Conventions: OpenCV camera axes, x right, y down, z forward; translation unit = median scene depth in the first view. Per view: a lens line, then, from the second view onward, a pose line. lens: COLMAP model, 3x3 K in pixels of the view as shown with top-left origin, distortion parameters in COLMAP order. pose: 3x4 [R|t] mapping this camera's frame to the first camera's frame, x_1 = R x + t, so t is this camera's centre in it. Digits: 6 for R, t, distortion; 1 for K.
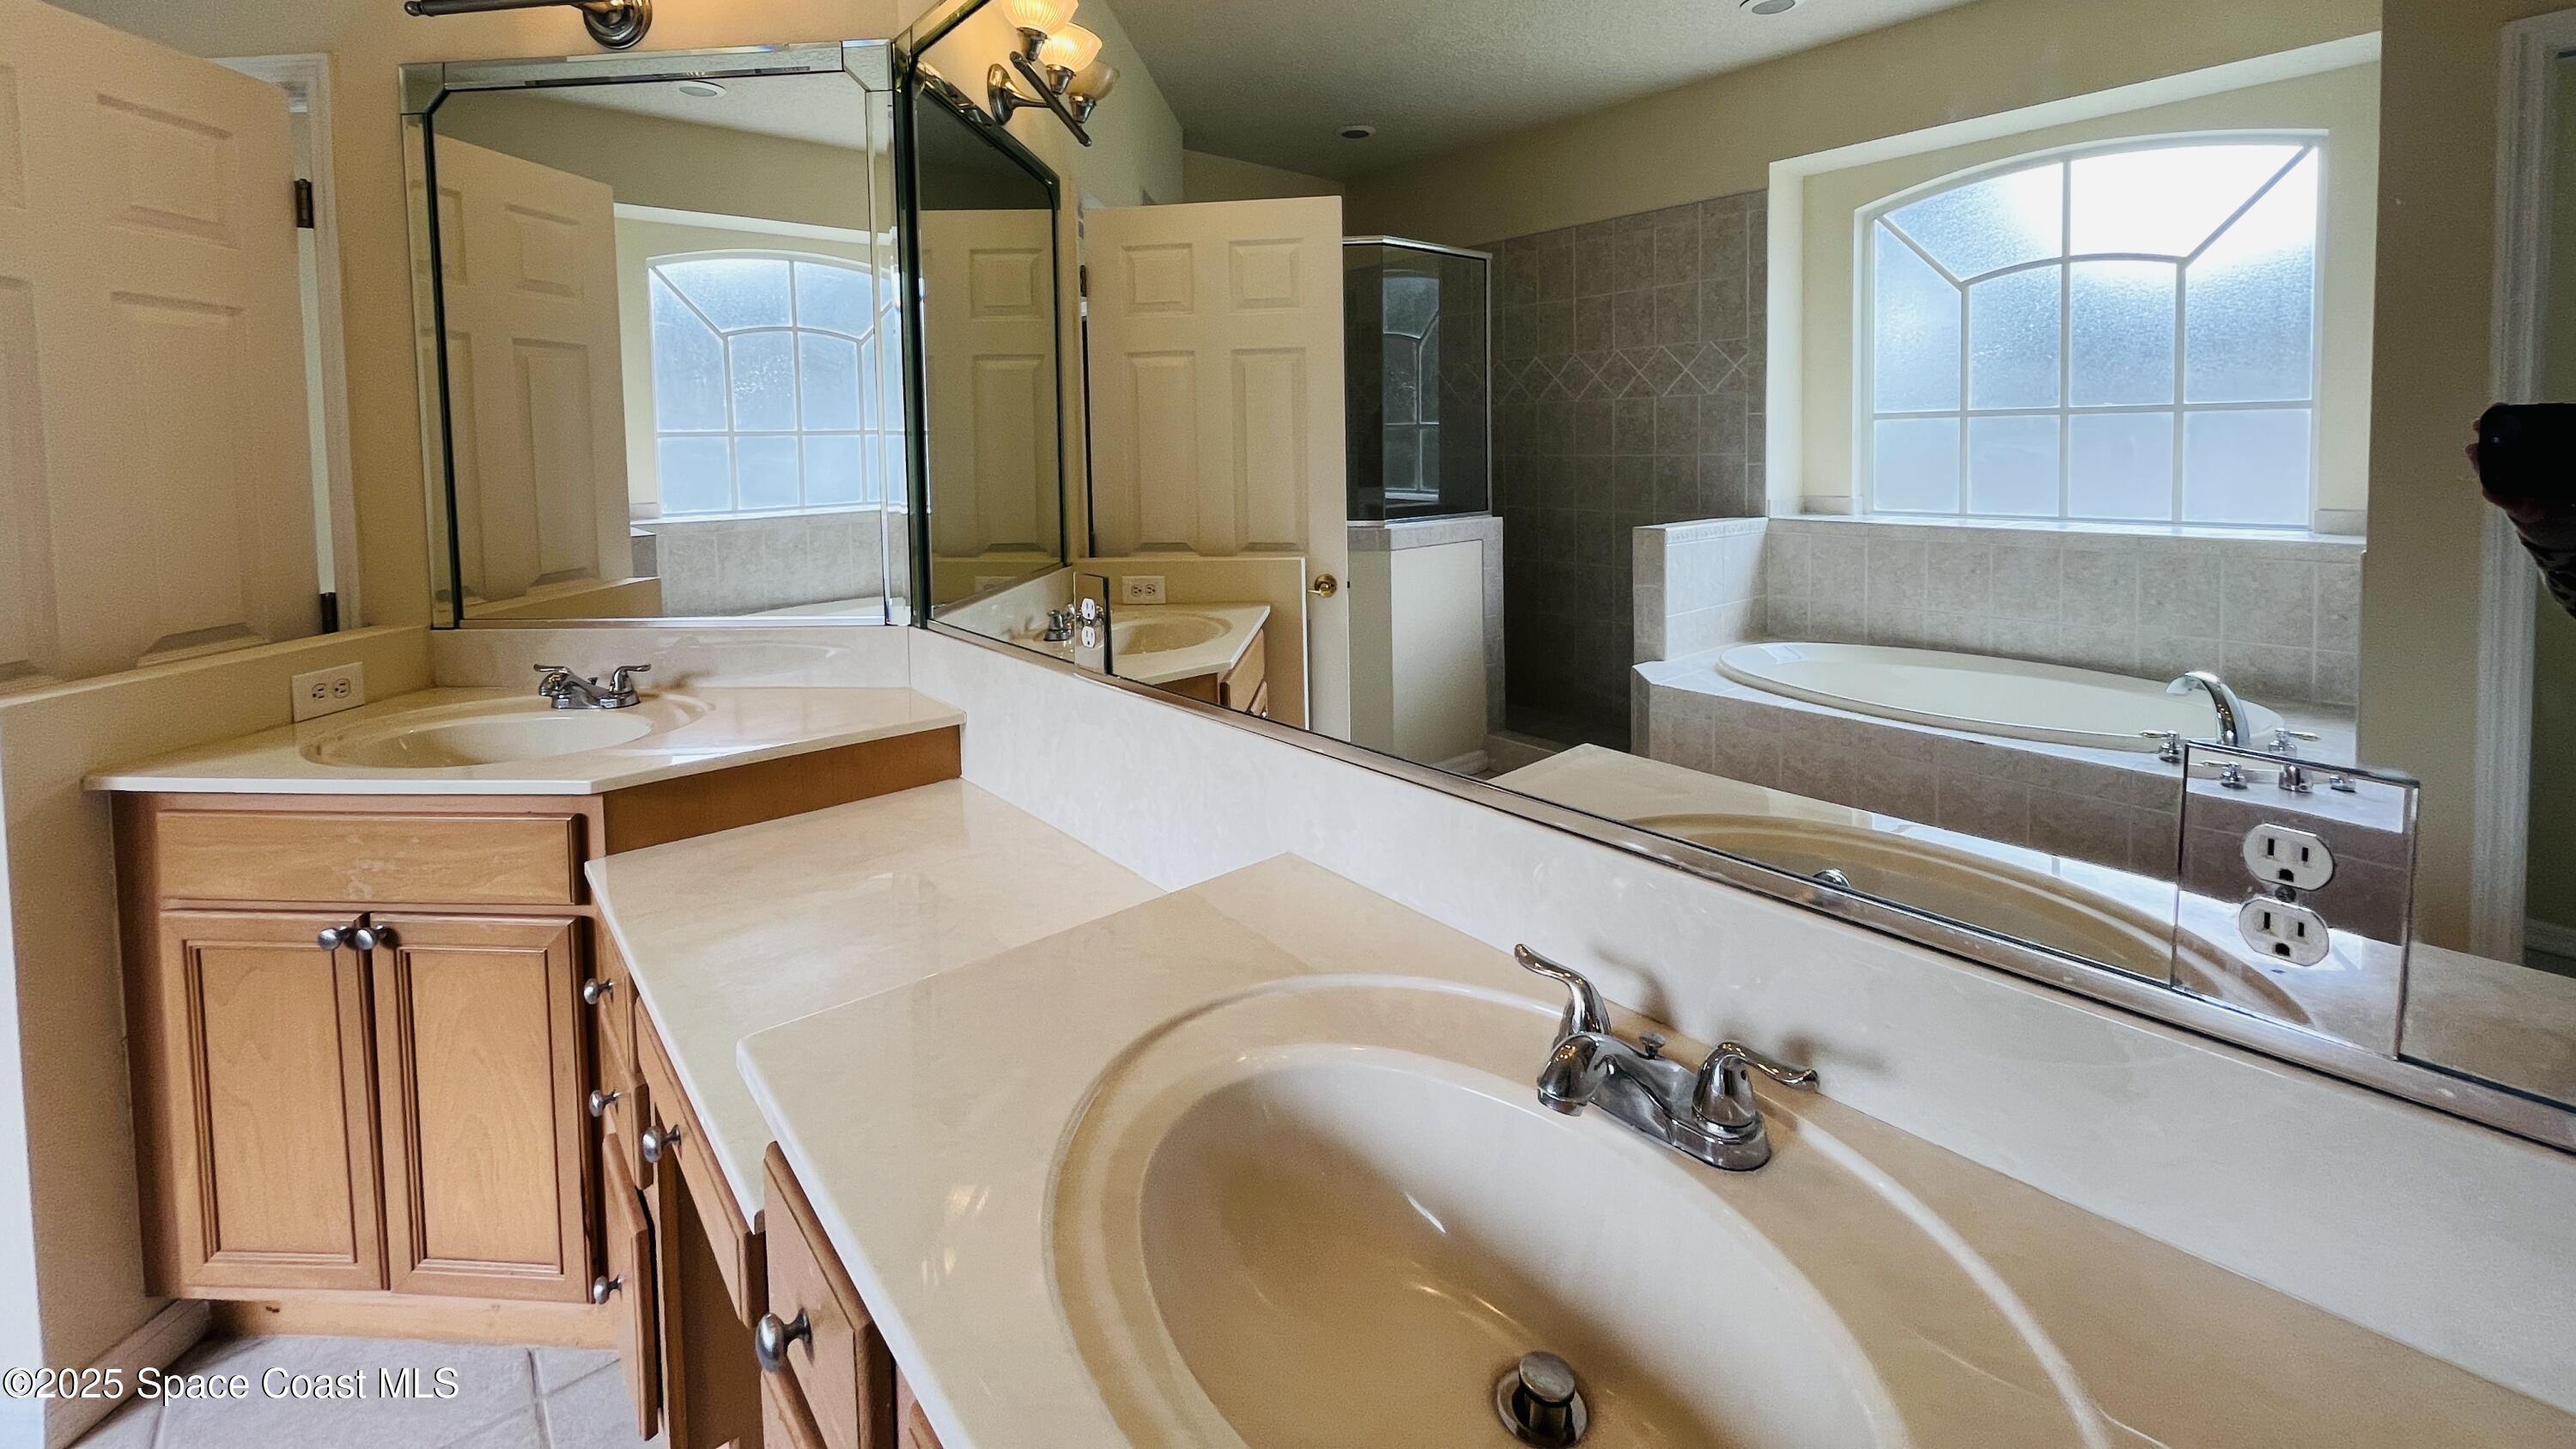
lens RADIAL K [[1009.3, 0, 1288.0], [0, 1009.3, 724.5], [0, 0, 1]] dist [0.000656, 0.000086]
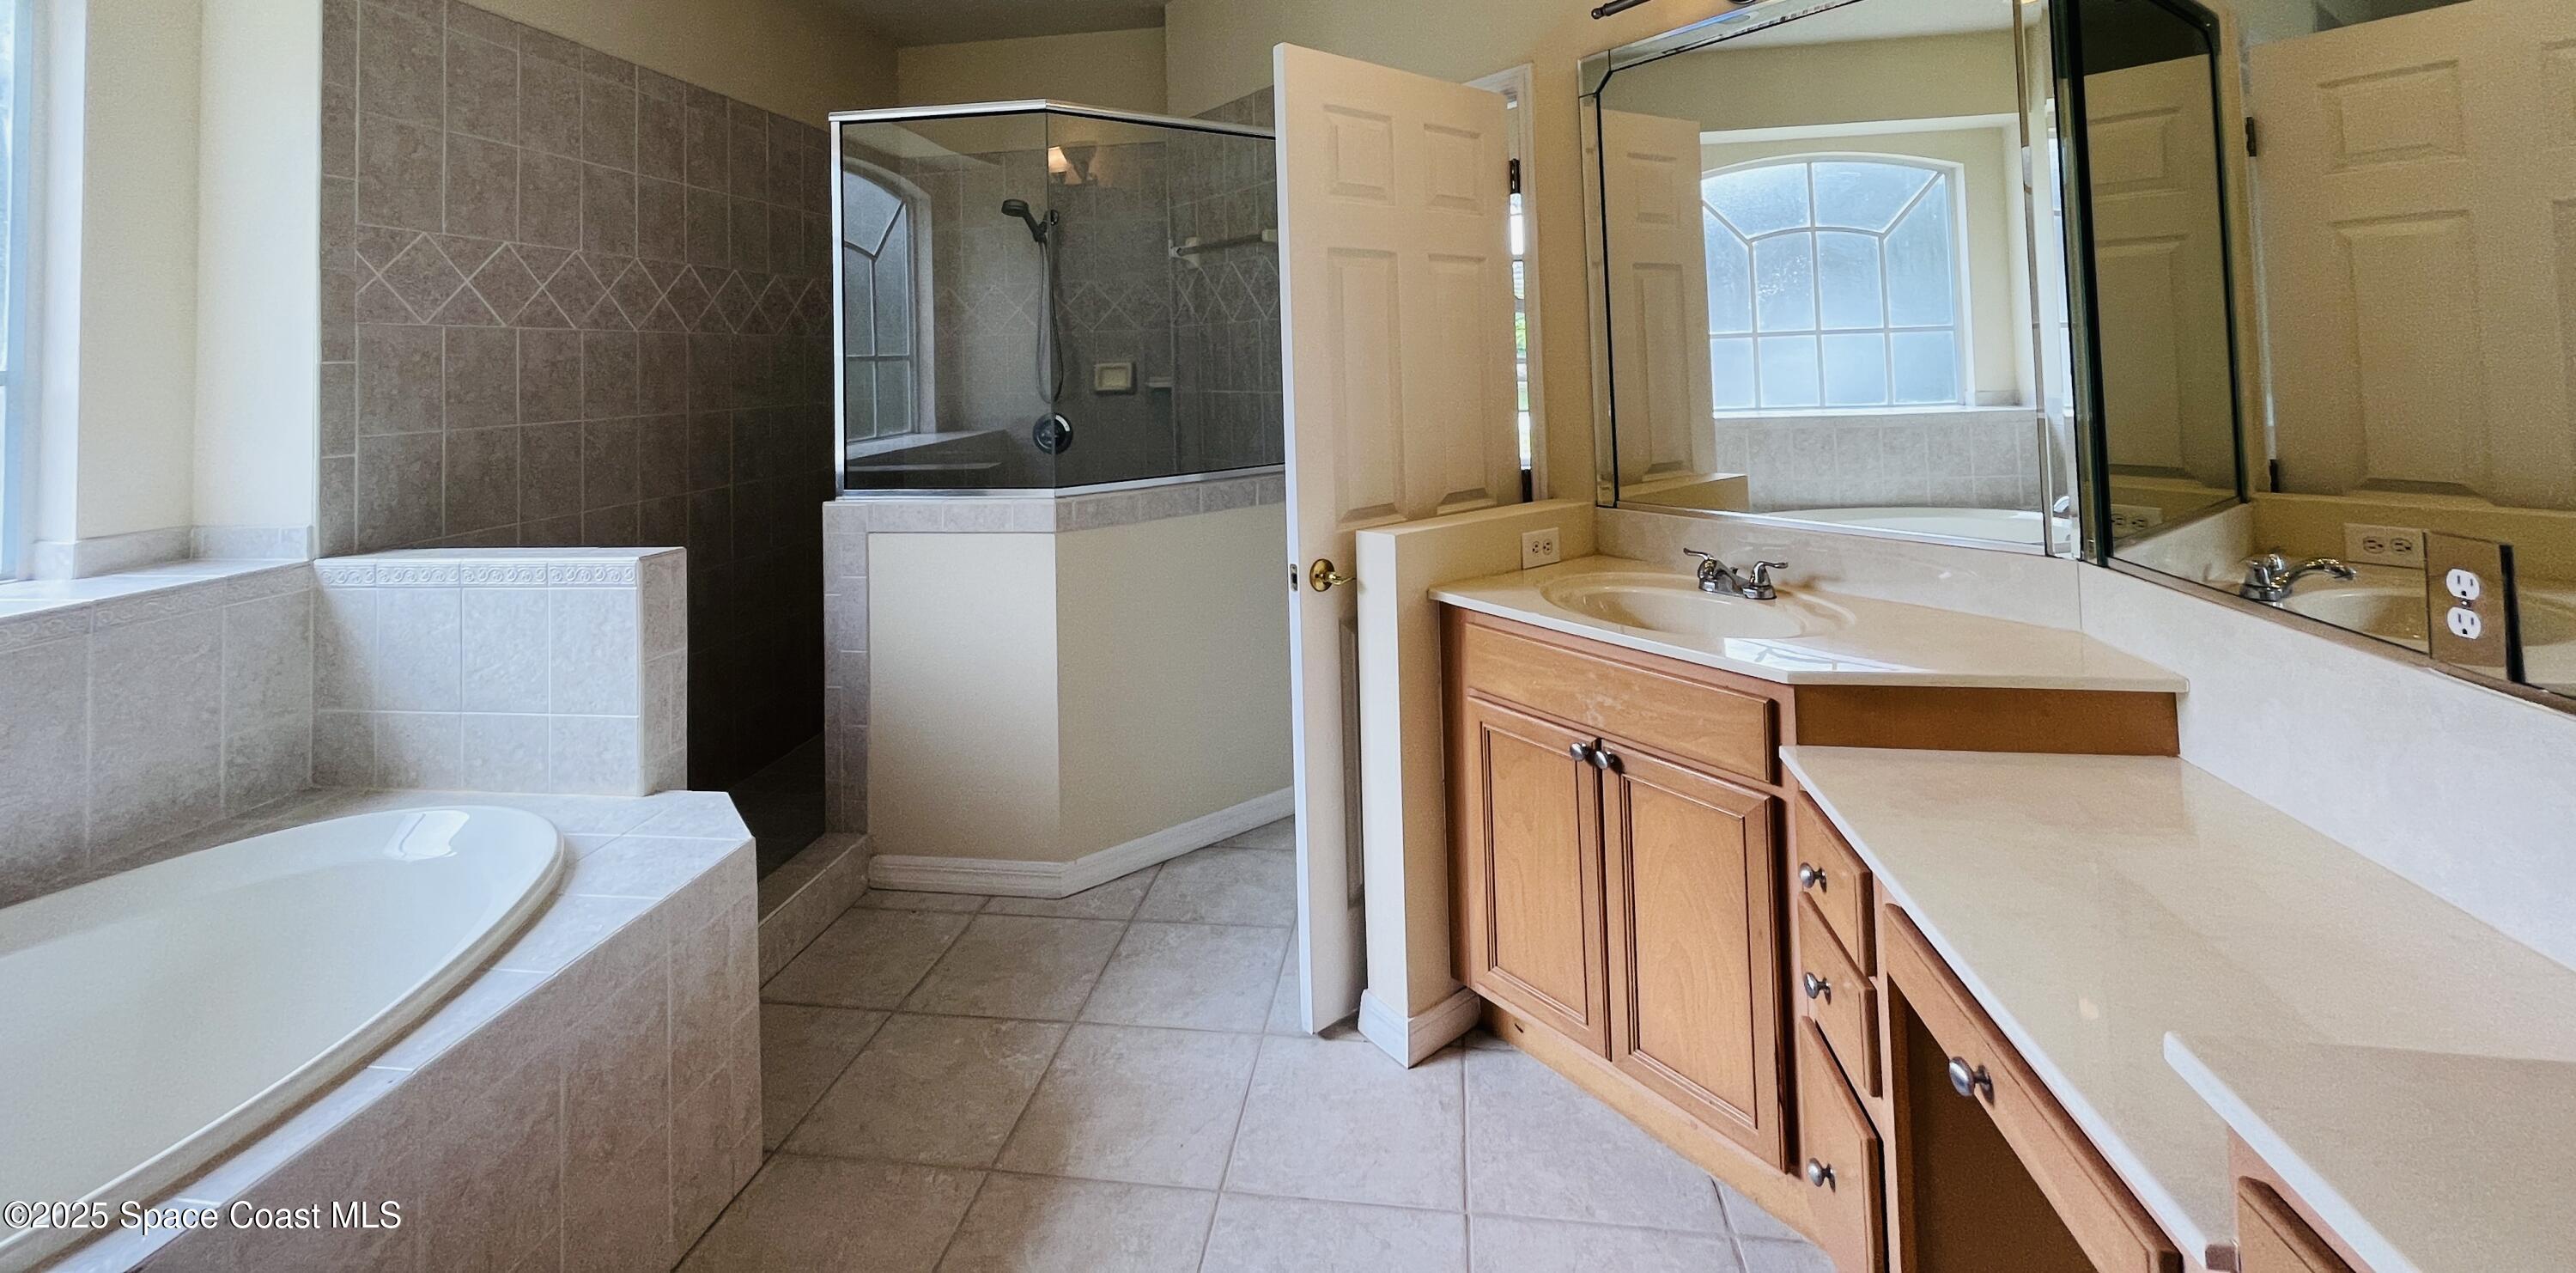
lens RADIAL K [[1031.9, 0, 1289.6], [0, 1031.9, 523.4], [0, 0, 1]] dist [-0.001004, -0.000203]
pose [[0.652034, 0.117748, -0.748991, -0.172657], [-0.186923, 0.982340, -0.008293, 0.006569], [0.734787, 0.145411, 0.662528, -0.112151]]
